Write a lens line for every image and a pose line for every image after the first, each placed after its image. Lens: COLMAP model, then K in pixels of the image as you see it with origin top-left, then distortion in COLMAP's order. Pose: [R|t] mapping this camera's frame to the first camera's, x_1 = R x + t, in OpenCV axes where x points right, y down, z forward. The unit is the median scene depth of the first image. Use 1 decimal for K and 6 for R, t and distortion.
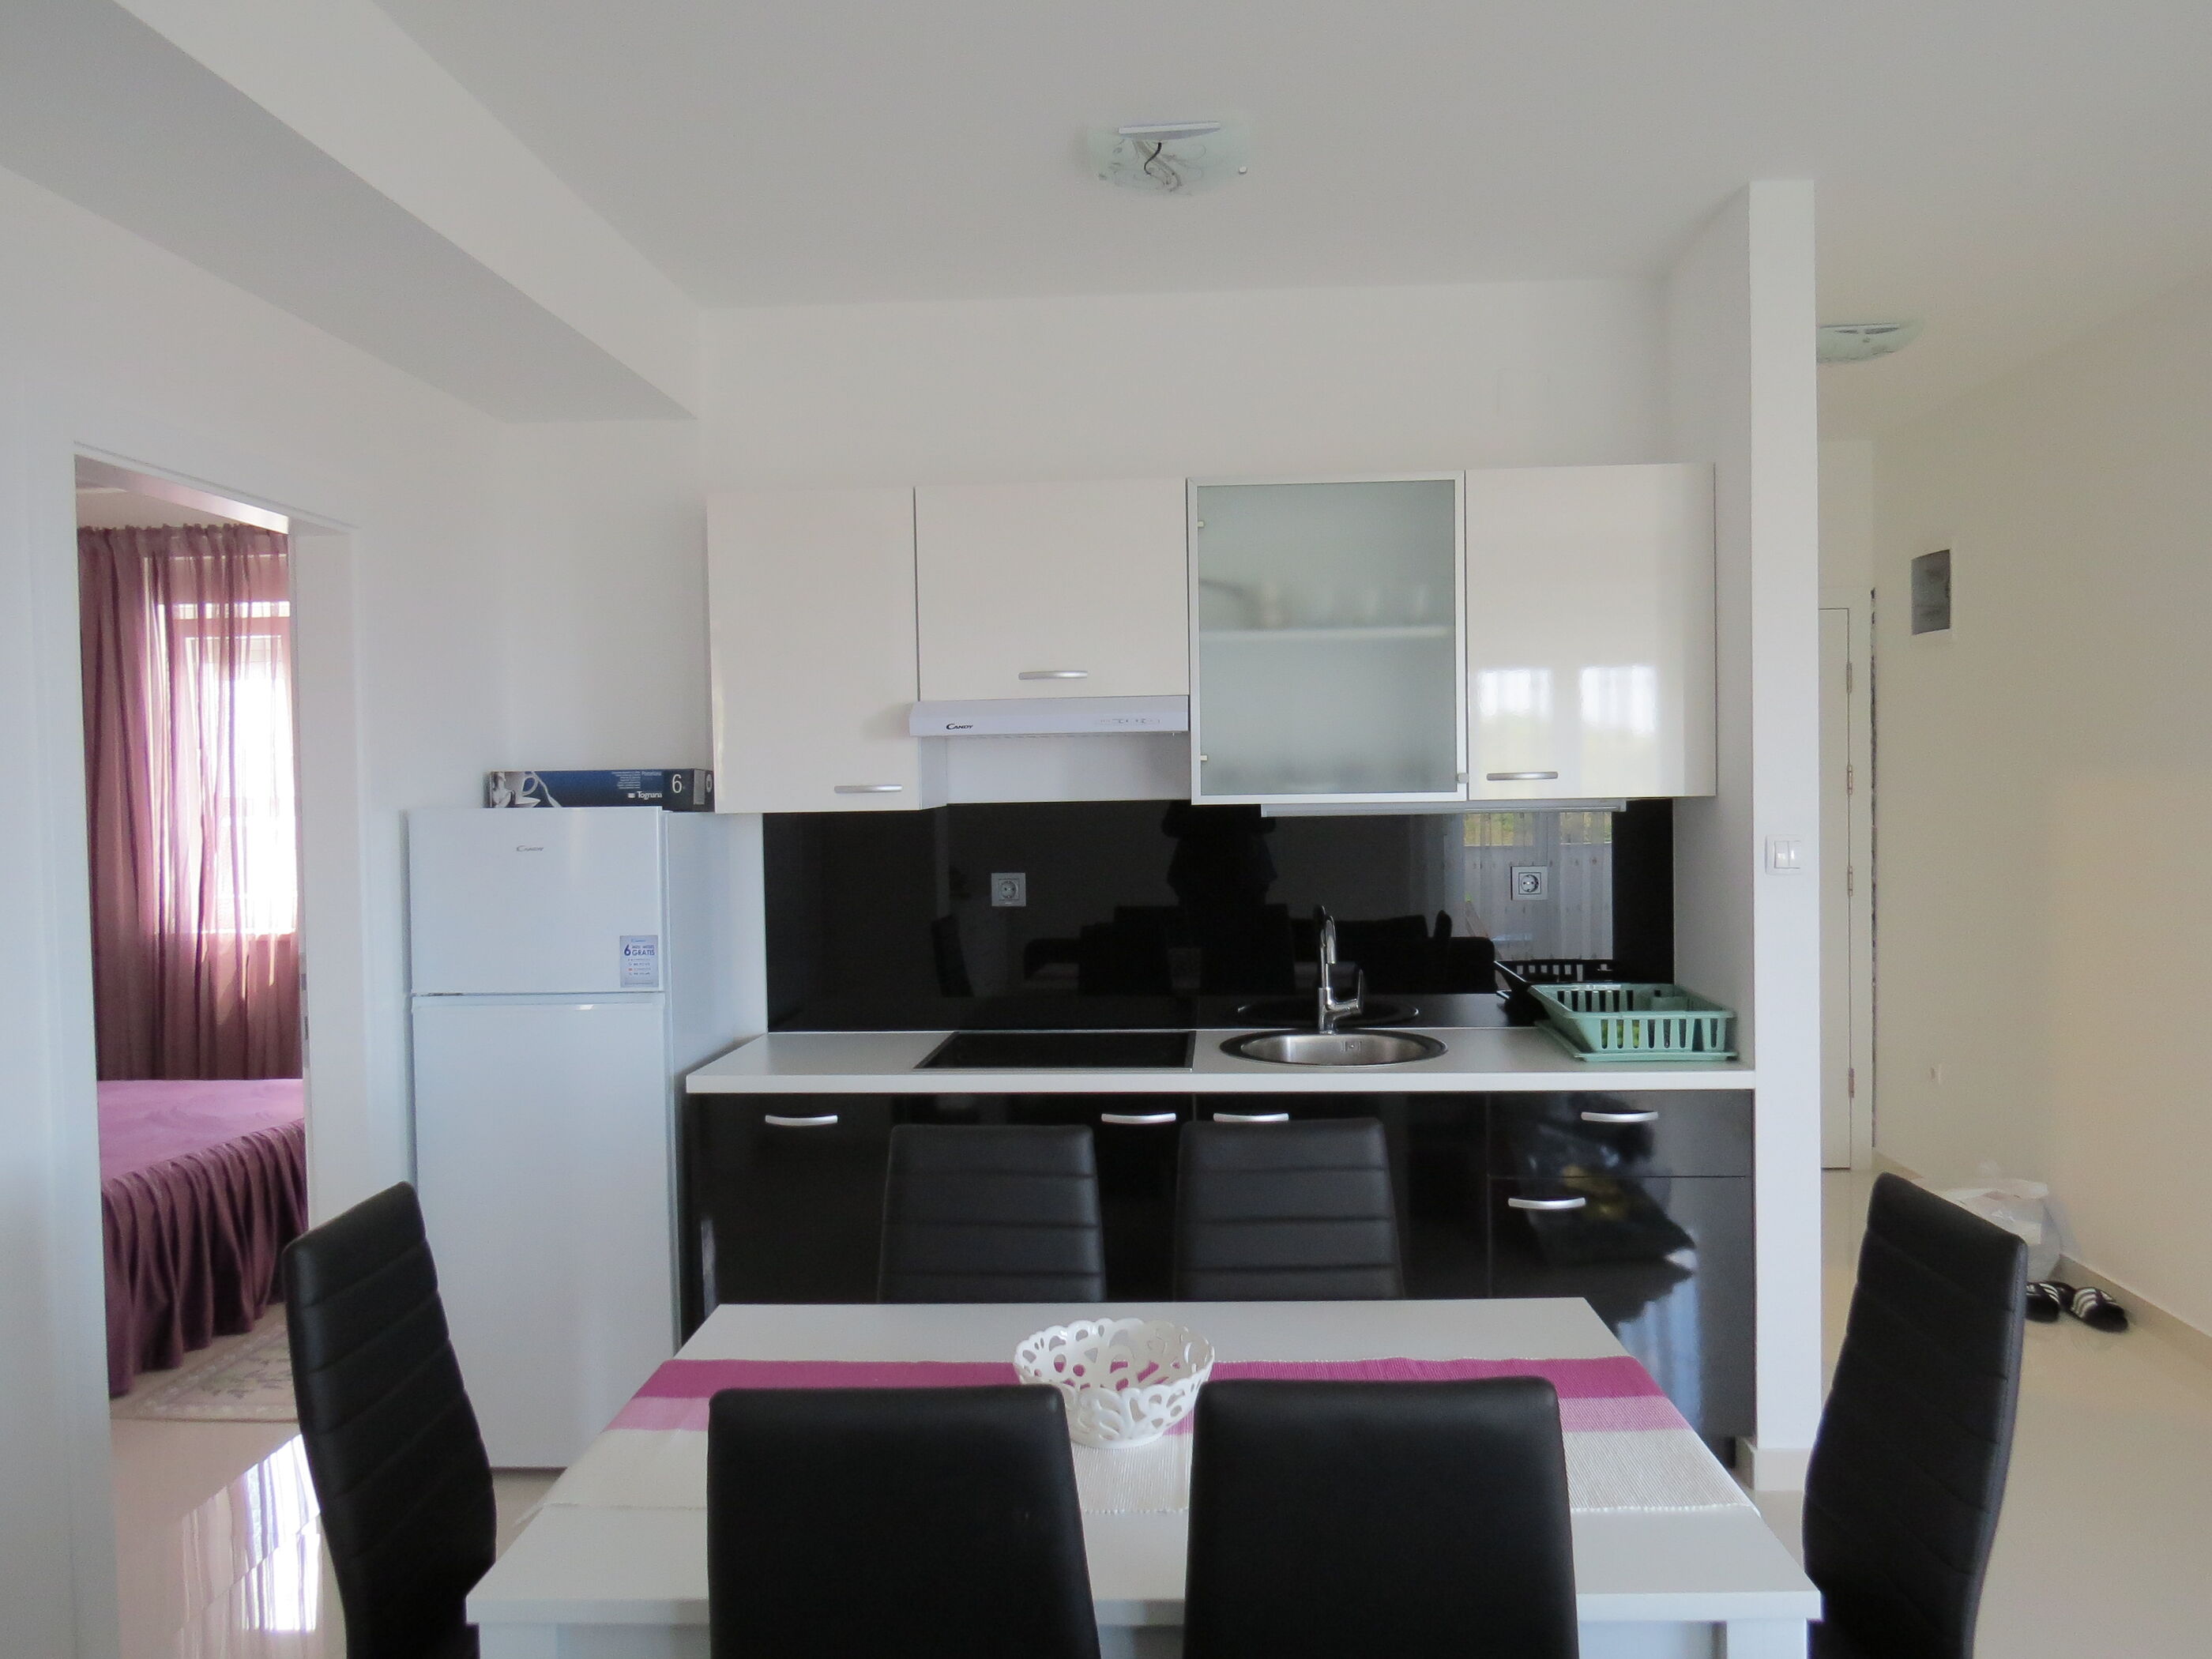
lens RADIAL K [[1581.9, 0, 1106.0], [0, 1581.9, 829.5], [0, 0, 1]] dist [-0.018954, -0.002572]
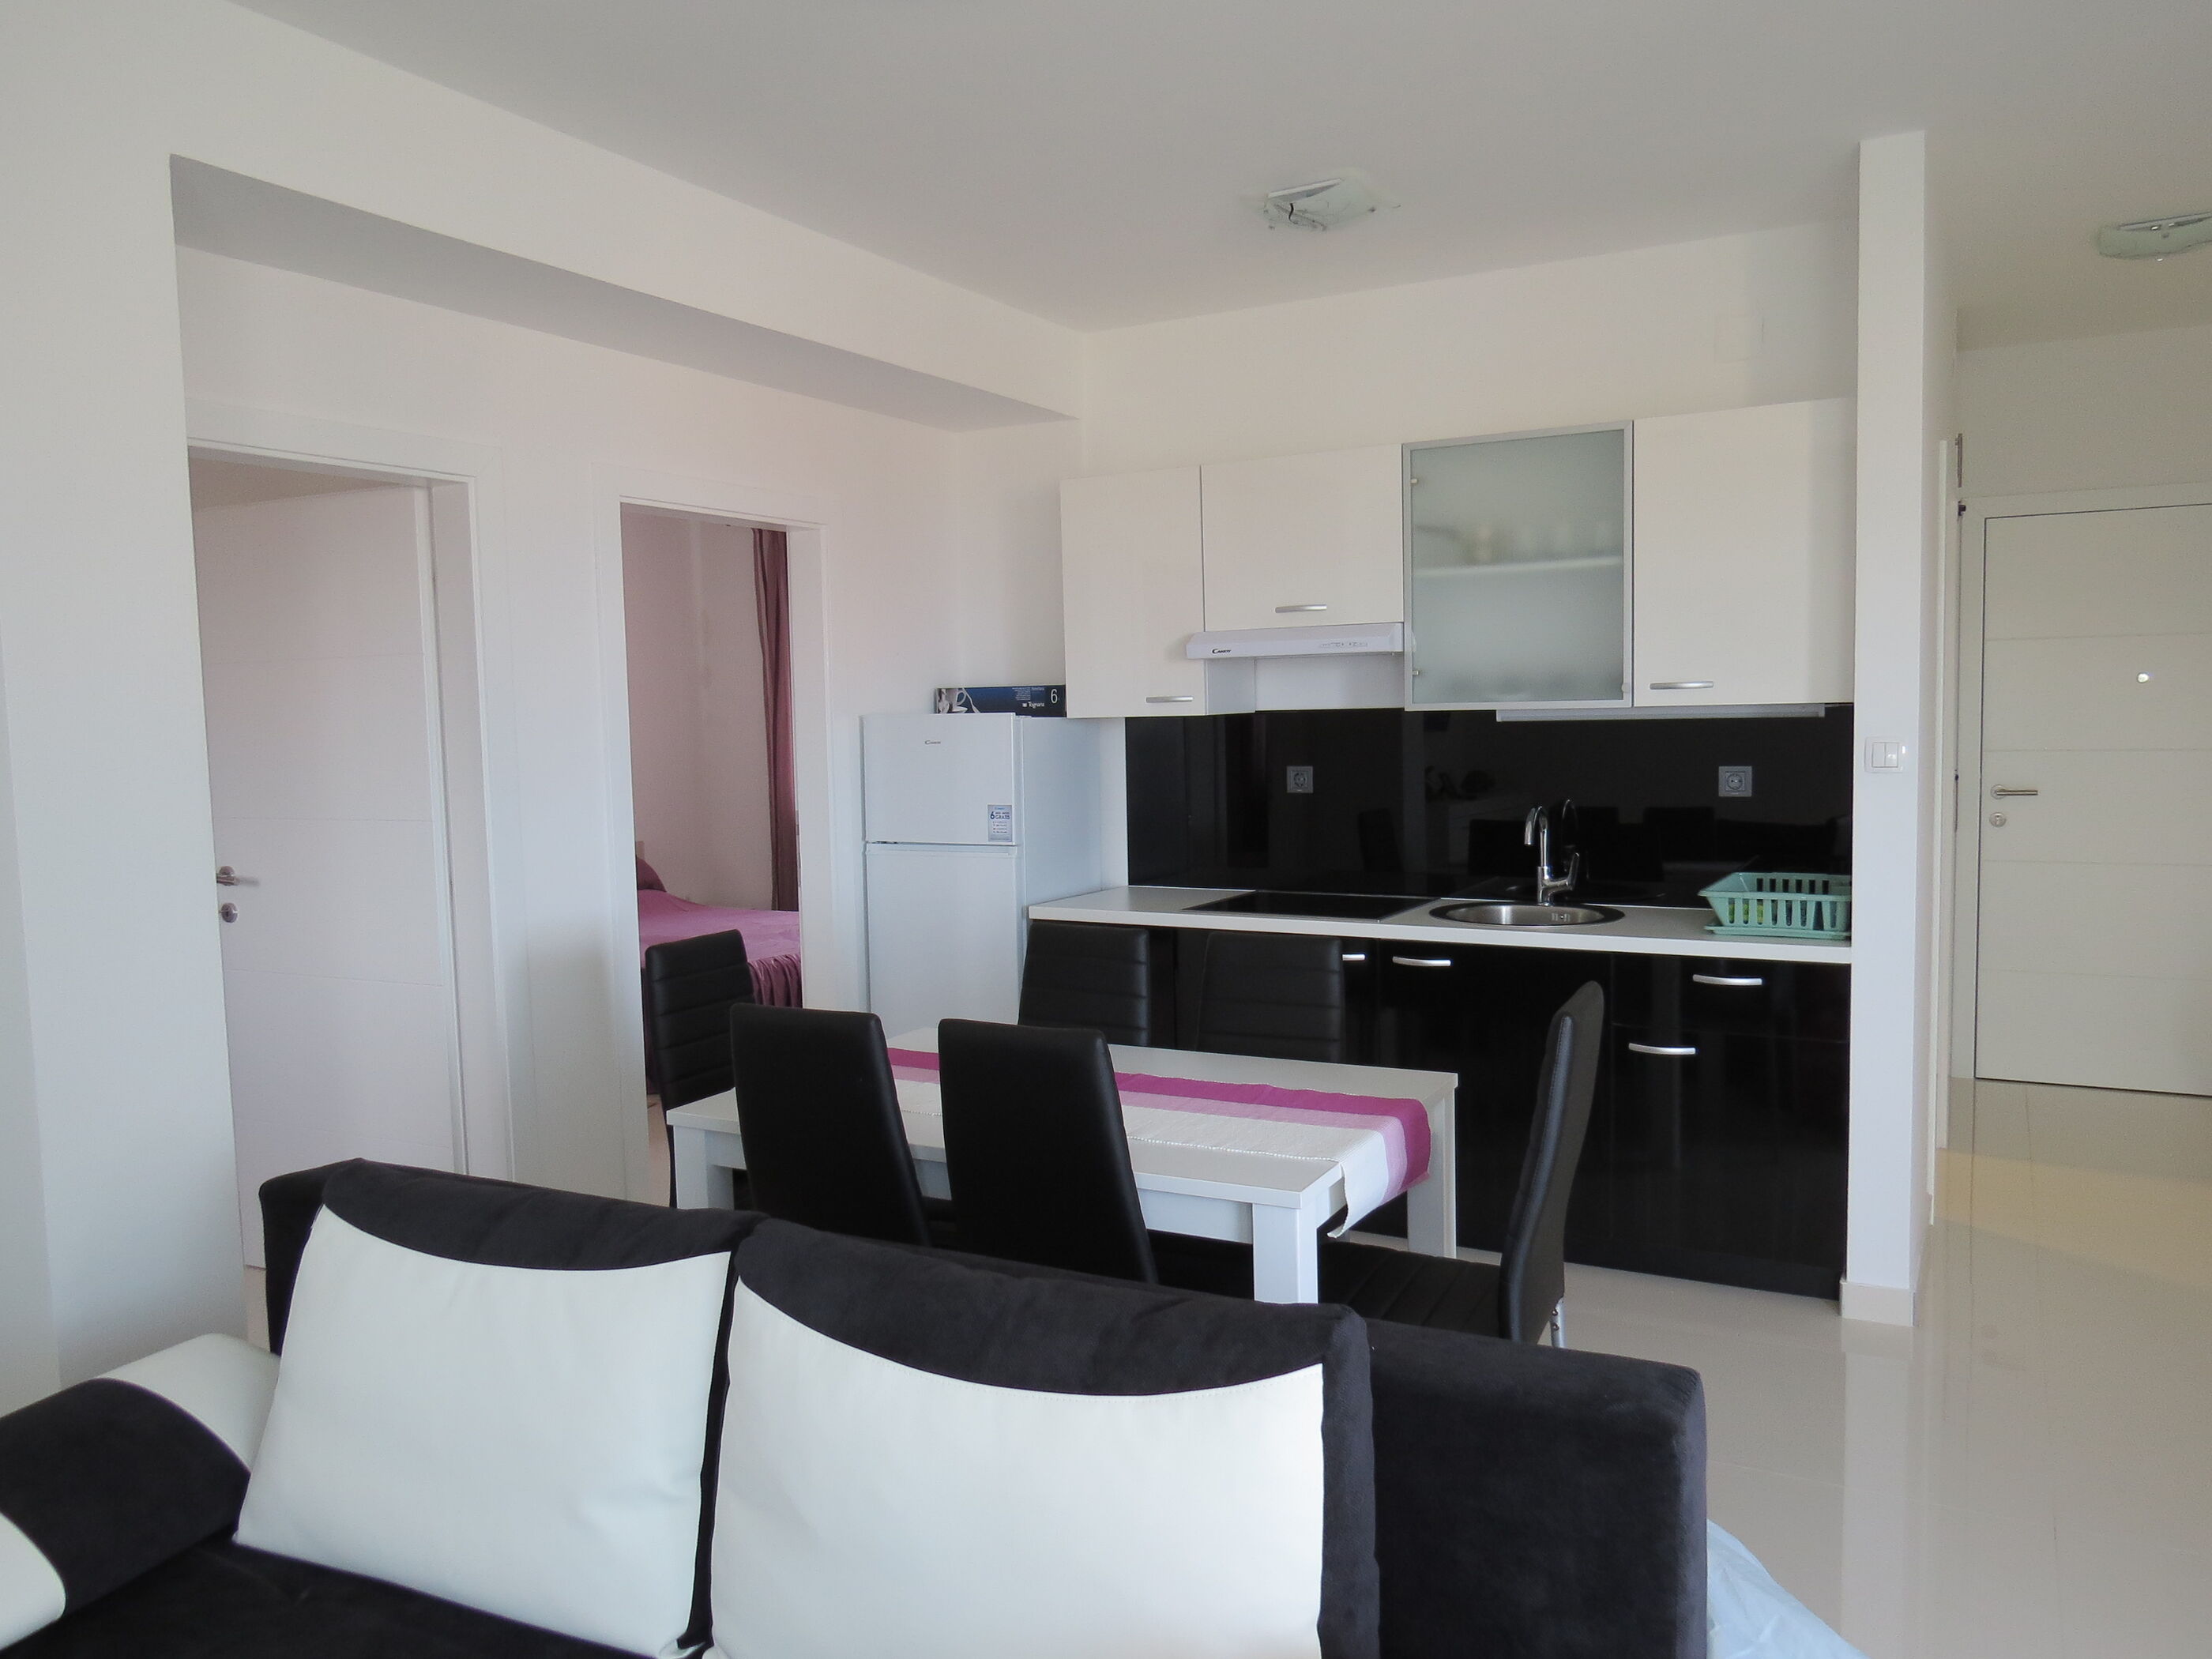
lens RADIAL K [[1581.9, 0, 1106.0], [0, 1581.9, 829.5], [0, 0, 1]] dist [-0.018954, -0.002572]
pose [[0.900241, 0.030479, -0.434324, 0.357726], [-0.005424, 0.998254, 0.058811, 0.005052], [0.435358, -0.050588, 0.898835, -0.200947]]
